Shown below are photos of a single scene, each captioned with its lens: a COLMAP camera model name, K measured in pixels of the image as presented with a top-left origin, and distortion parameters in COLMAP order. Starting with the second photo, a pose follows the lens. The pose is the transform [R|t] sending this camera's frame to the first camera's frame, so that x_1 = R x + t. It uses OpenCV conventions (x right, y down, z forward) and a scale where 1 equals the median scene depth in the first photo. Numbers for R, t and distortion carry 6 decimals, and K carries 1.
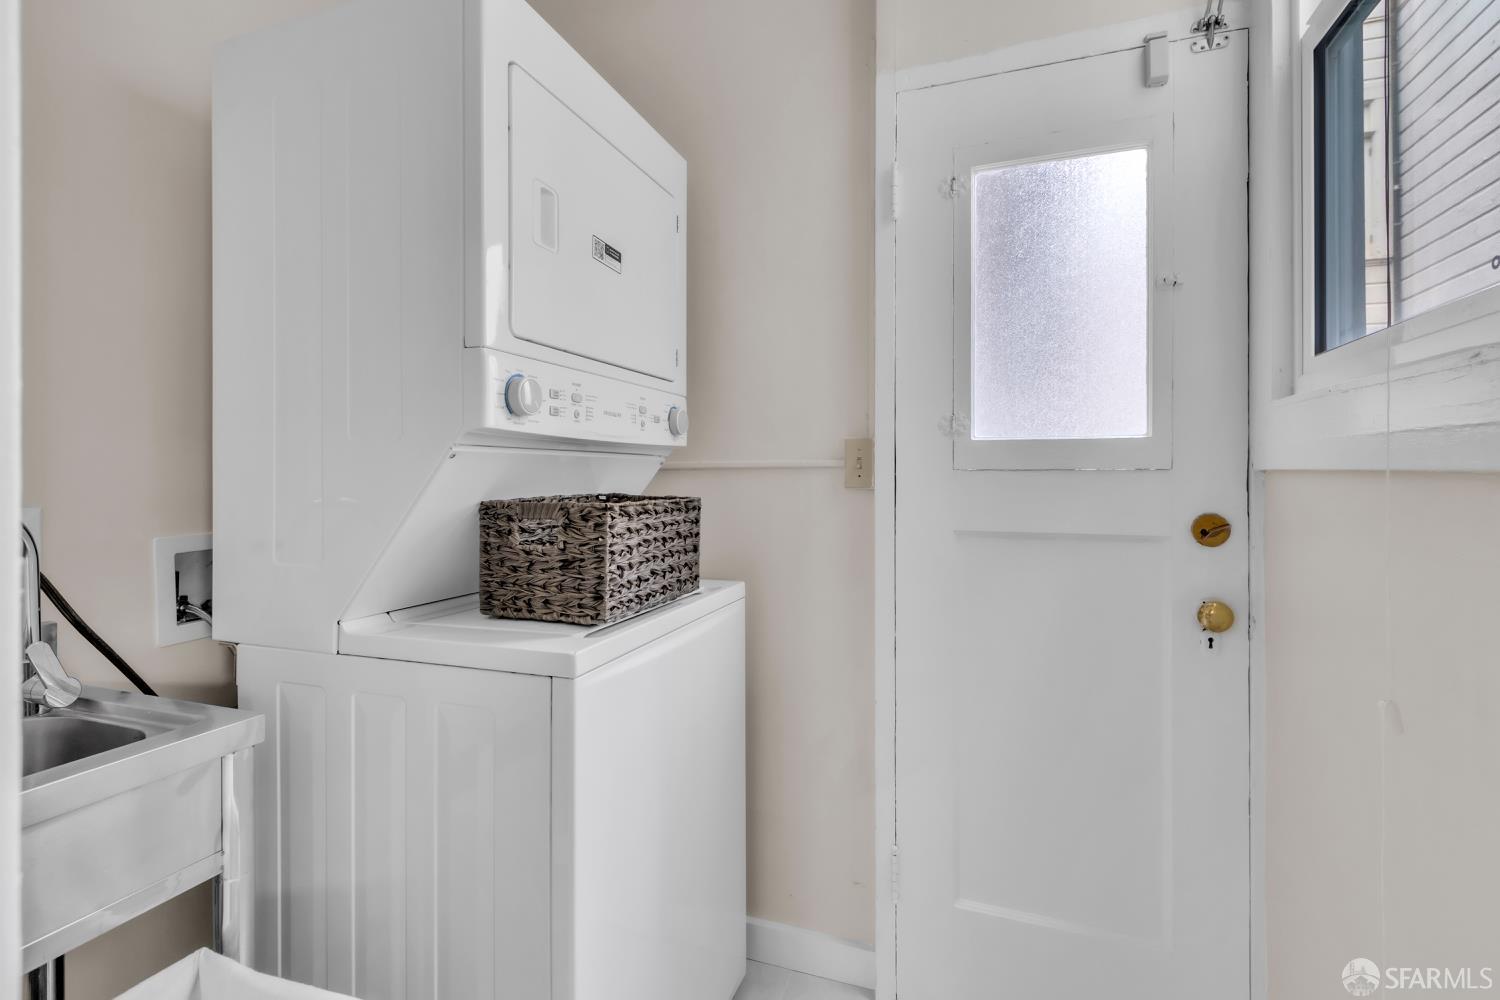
lens RADIAL K [[685.2, 0, 768.1], [0, 685.2, 482.4], [0, 0, 1]] dist [-0.000661, -0.000330]
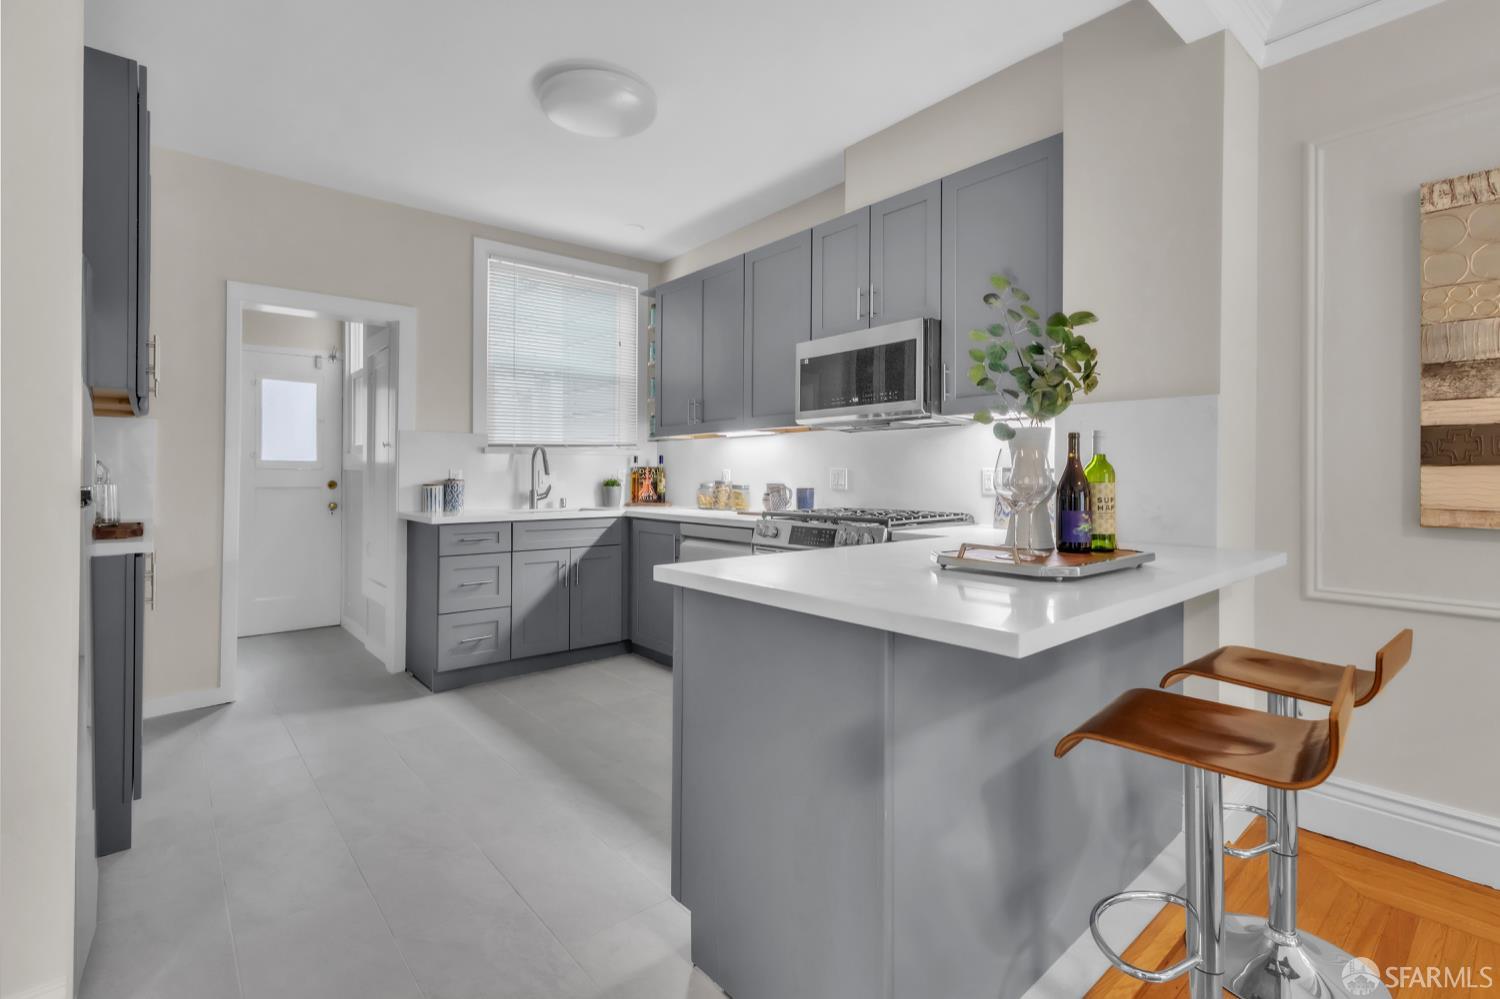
lens RADIAL K [[685.2, 0, 747.1], [0, 685.2, 471.2], [0, 0, 1]] dist [-0.000661, -0.000330]
pose [[0.517858, 0.006951, 0.855438, -1.368057], [-0.002815, 0.999975, -0.006422, 0.009467], [-0.855462, 0.000918, 0.517865, -2.831022]]
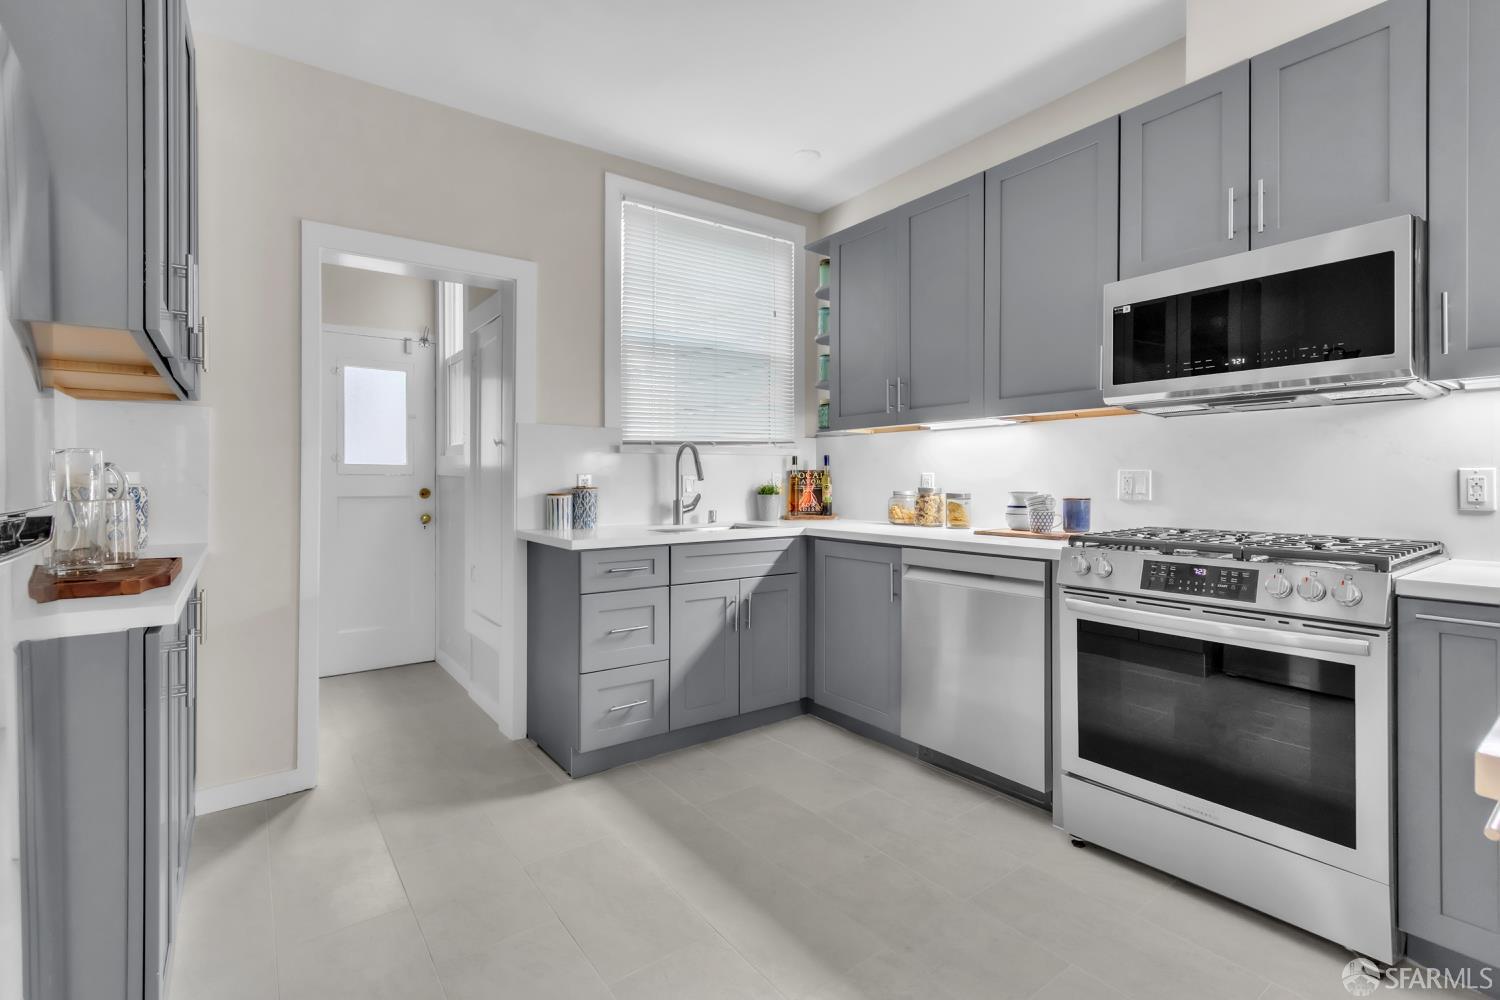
lens RADIAL K [[685.2, 0, 744.3], [0, 685.2, 478.9], [0, 0, 1]] dist [-0.000661, -0.000330]
pose [[0.585911, -0.000226, 0.810376, -1.028084], [0.001141, 0.999999, -0.000546, 0.004184], [-0.810375, 0.001244, 0.585910, -1.992691]]
